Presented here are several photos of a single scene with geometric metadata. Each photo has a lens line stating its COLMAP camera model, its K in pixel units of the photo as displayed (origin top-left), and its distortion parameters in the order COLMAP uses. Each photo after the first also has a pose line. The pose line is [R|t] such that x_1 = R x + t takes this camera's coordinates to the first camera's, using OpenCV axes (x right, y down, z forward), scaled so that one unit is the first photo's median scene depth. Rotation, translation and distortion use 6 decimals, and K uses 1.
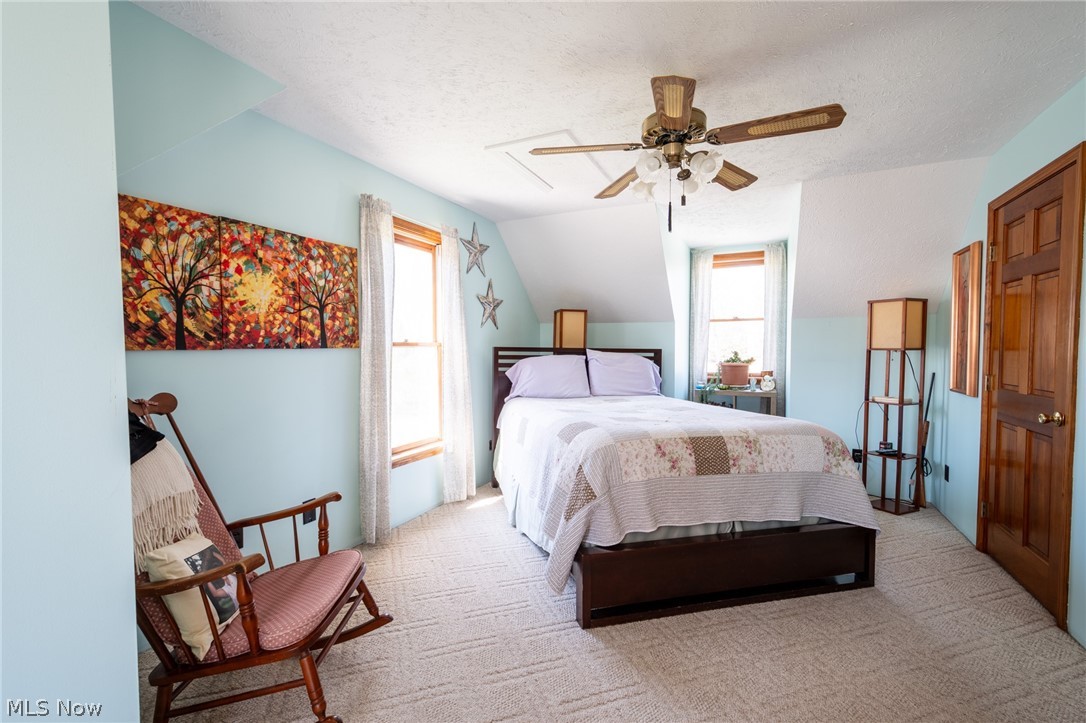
lens RADIAL K [[478.8, 0, 530.6], [0, 478.8, 366.5], [0, 0, 1]] dist [0.022549, -0.000863]
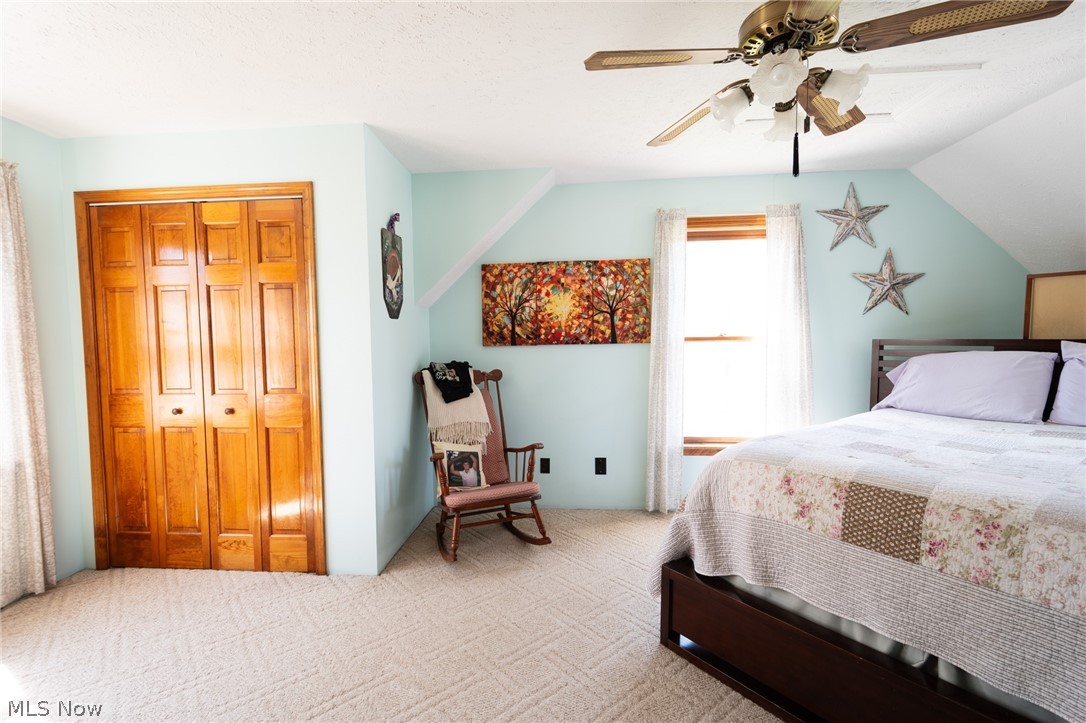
lens RADIAL K [[478.8, 0, 530.6], [0, 478.8, 366.5], [0, 0, 1]] dist [0.022549, -0.000863]
pose [[0.367233, 0.041081, -0.929221, 0.753621], [-0.026222, 0.999084, 0.033807, -0.015895], [0.929759, 0.011951, 0.367974, 0.358321]]
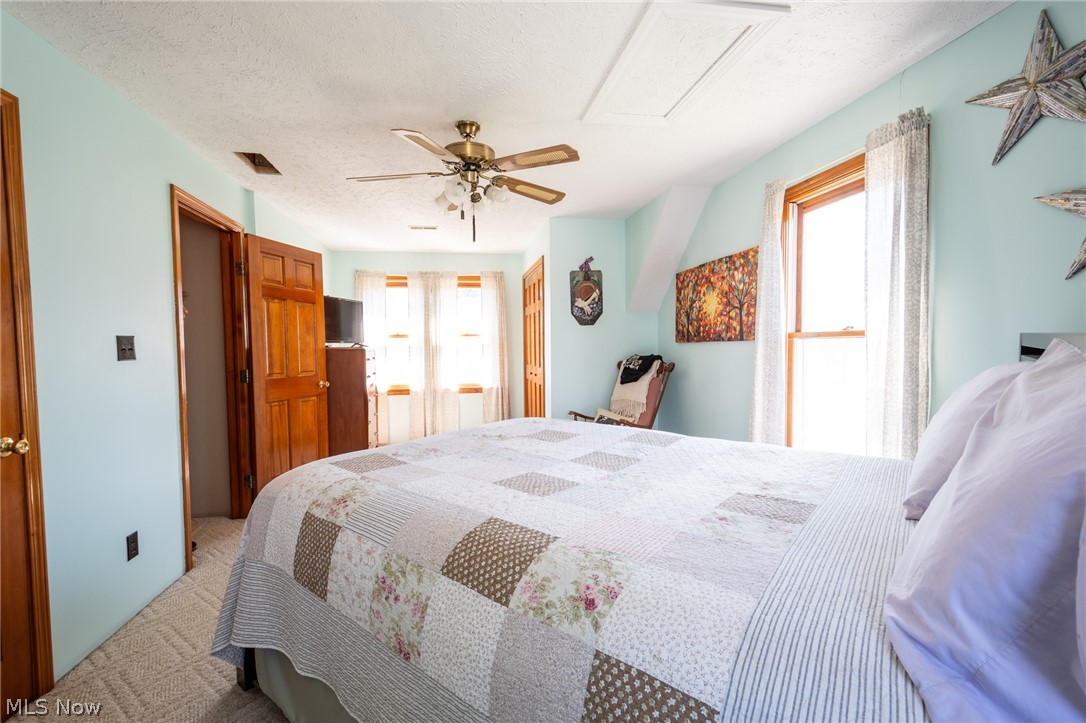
lens RADIAL K [[478.8, 0, 530.6], [0, 478.8, 366.5], [0, 0, 1]] dist [0.022549, -0.000863]
pose [[-0.812814, 0.036537, -0.581376, 0.777219], [-0.011442, 0.996837, 0.078644, -0.069025], [0.582411, 0.070575, -0.809825, 1.853057]]
